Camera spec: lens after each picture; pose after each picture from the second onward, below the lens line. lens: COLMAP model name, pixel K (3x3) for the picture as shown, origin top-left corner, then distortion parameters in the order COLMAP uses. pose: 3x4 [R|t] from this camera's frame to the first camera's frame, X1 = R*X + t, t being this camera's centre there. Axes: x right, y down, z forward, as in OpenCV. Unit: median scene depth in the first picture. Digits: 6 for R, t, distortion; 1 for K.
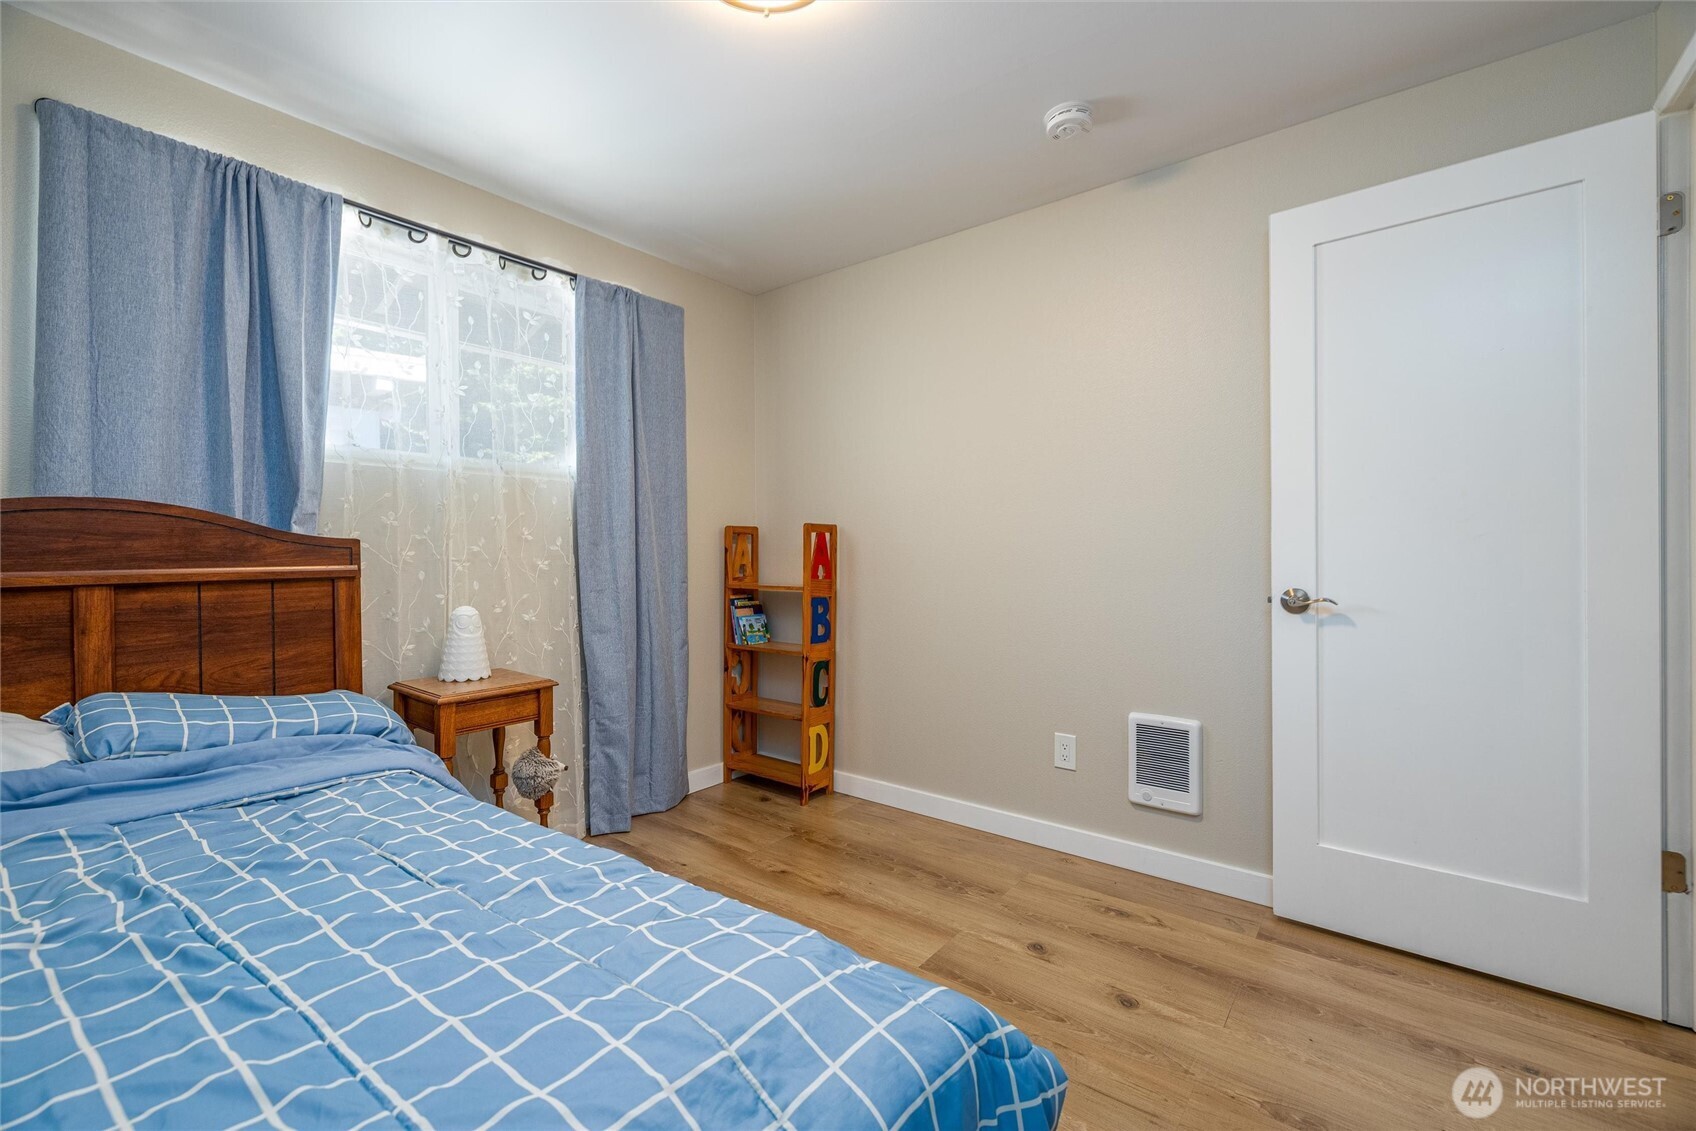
lens RADIAL K [[713.9, 0, 849.1], [0, 713.9, 559.7], [0, 0, 1]] dist [-0.000159, -0.000026]
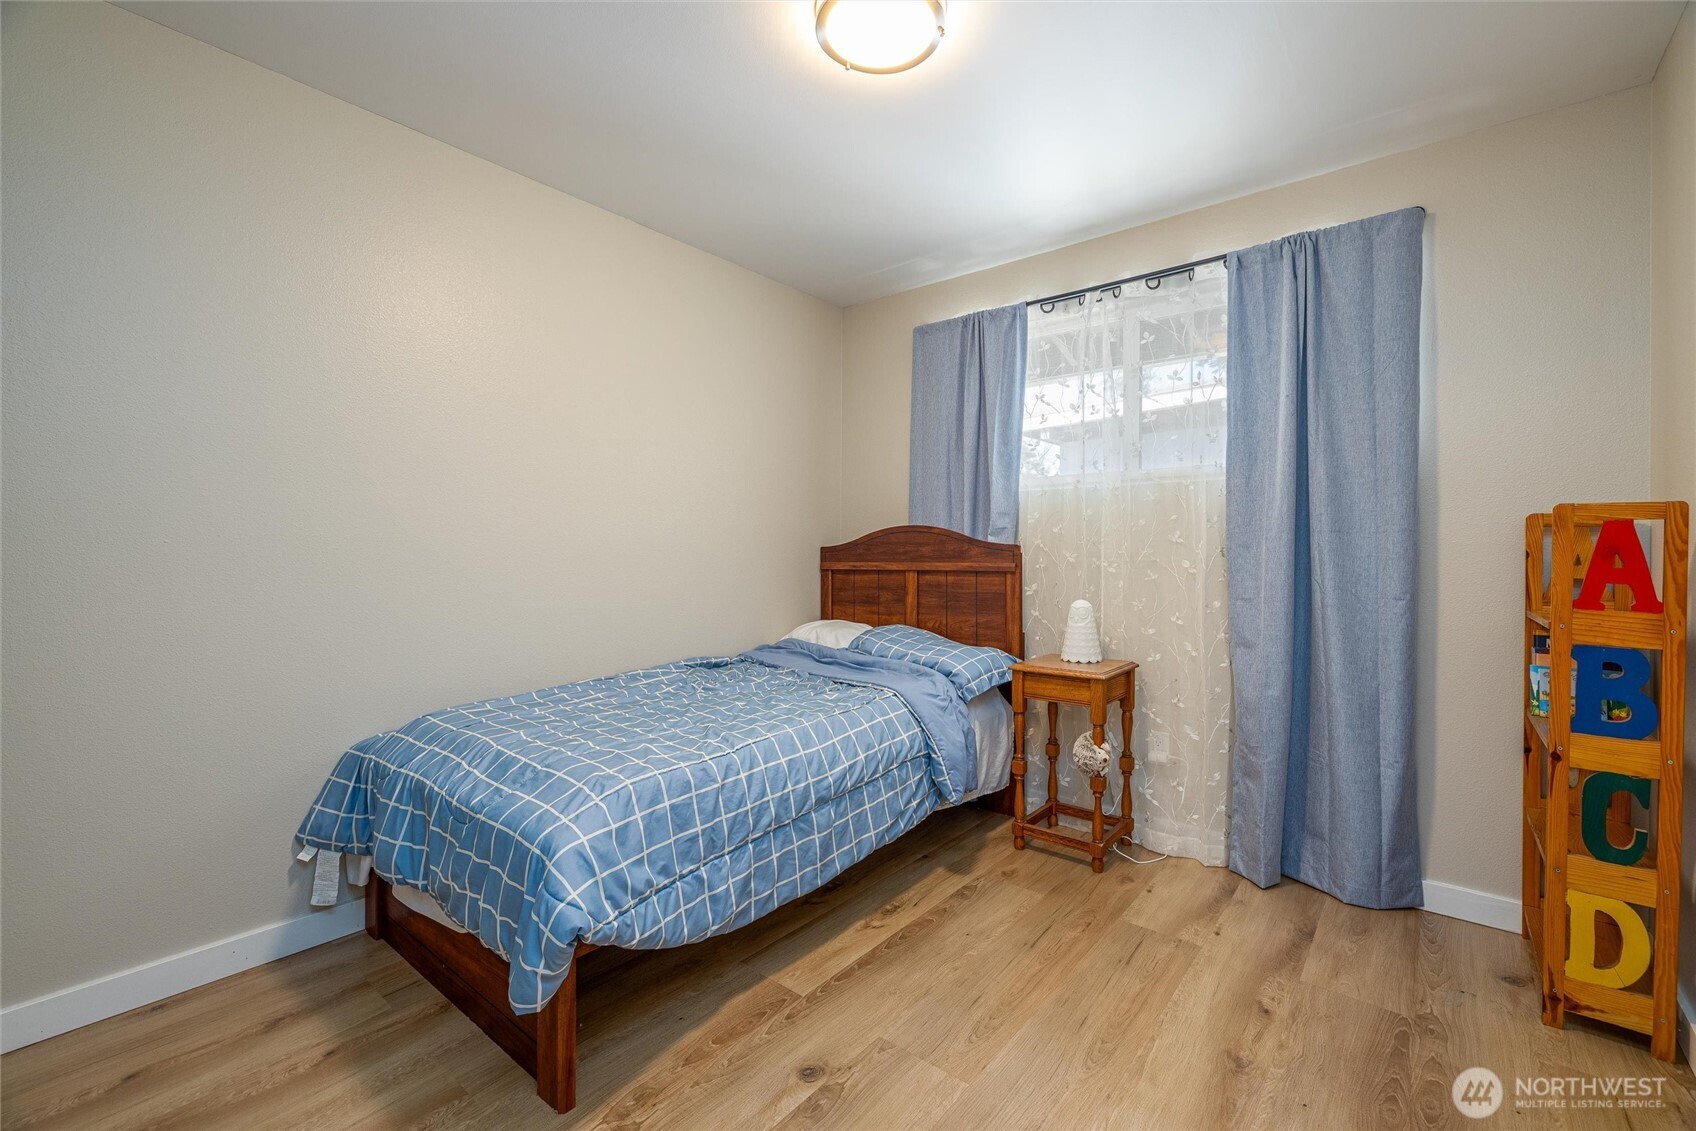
lens RADIAL K [[713.9, 0, 848.0], [0, 713.9, 559.1], [0, 0, 1]] dist [-0.000159, -0.000026]
pose [[-0.019677, 0.005963, -0.999789, 0.735789], [-0.020036, 0.999779, 0.006358, -0.002686], [0.999606, 0.020157, -0.019554, 0.712407]]
